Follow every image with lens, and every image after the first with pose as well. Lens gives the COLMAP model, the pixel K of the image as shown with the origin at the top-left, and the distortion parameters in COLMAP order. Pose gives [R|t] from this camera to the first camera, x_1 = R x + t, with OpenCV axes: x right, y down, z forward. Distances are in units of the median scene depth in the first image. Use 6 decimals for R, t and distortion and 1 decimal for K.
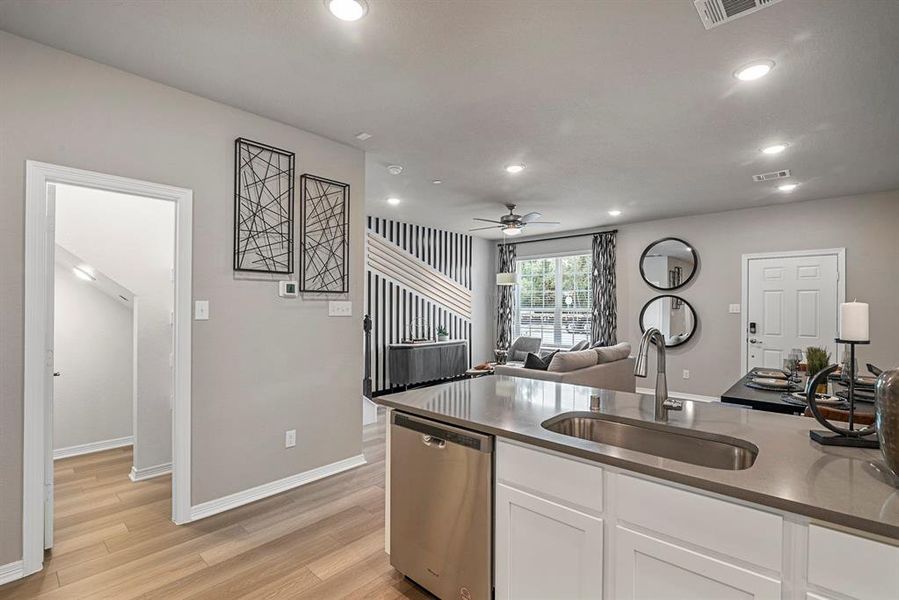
lens RADIAL K [[405.7, 0, 448.6], [0, 405.7, 309.9], [0, 0, 1]] dist [-0.001212, -0.000266]
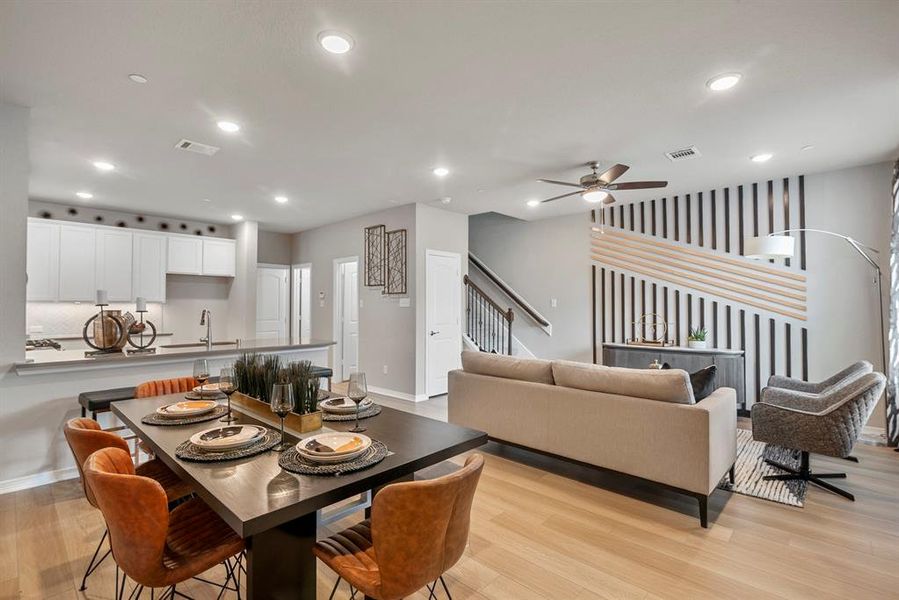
lens RADIAL K [[417.9, 0, 453.3], [0, 417.9, 292.7], [0, 0, 1]] dist [-0.003938, -0.000576]
pose [[0.001976, -0.039894, -0.999202, 0.716891], [-0.007405, 0.999176, -0.039907, 0.011705], [0.999971, 0.007478, 0.001679, 0.584286]]
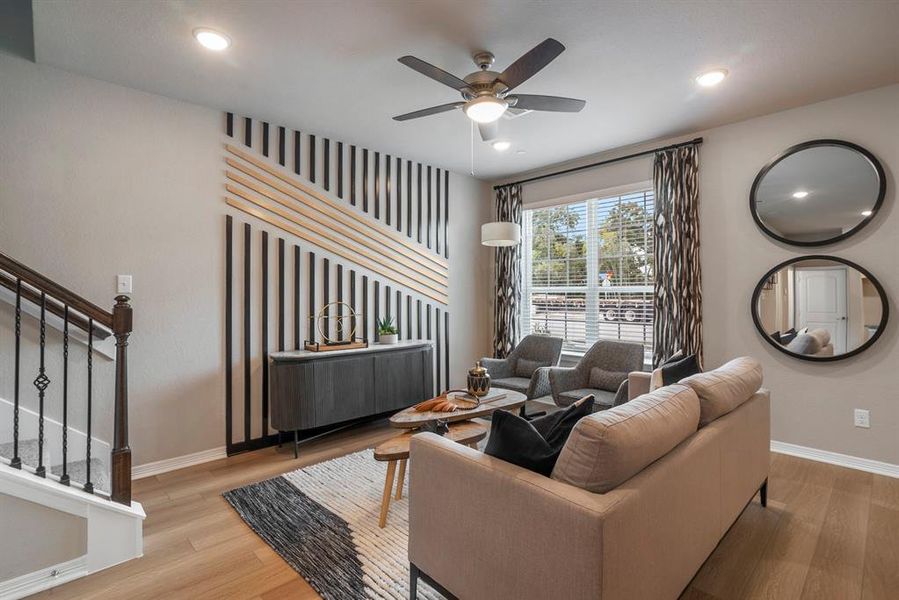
lens RADIAL K [[417.9, 0, 453.3], [0, 417.9, 292.7], [0, 0, 1]] dist [-0.003938, -0.000576]
pose [[0.998122, -0.004984, -0.061049, 0.116180], [0.004497, 0.999957, -0.008113, 0.009914], [0.061086, 0.007823, 0.998102, 0.418539]]
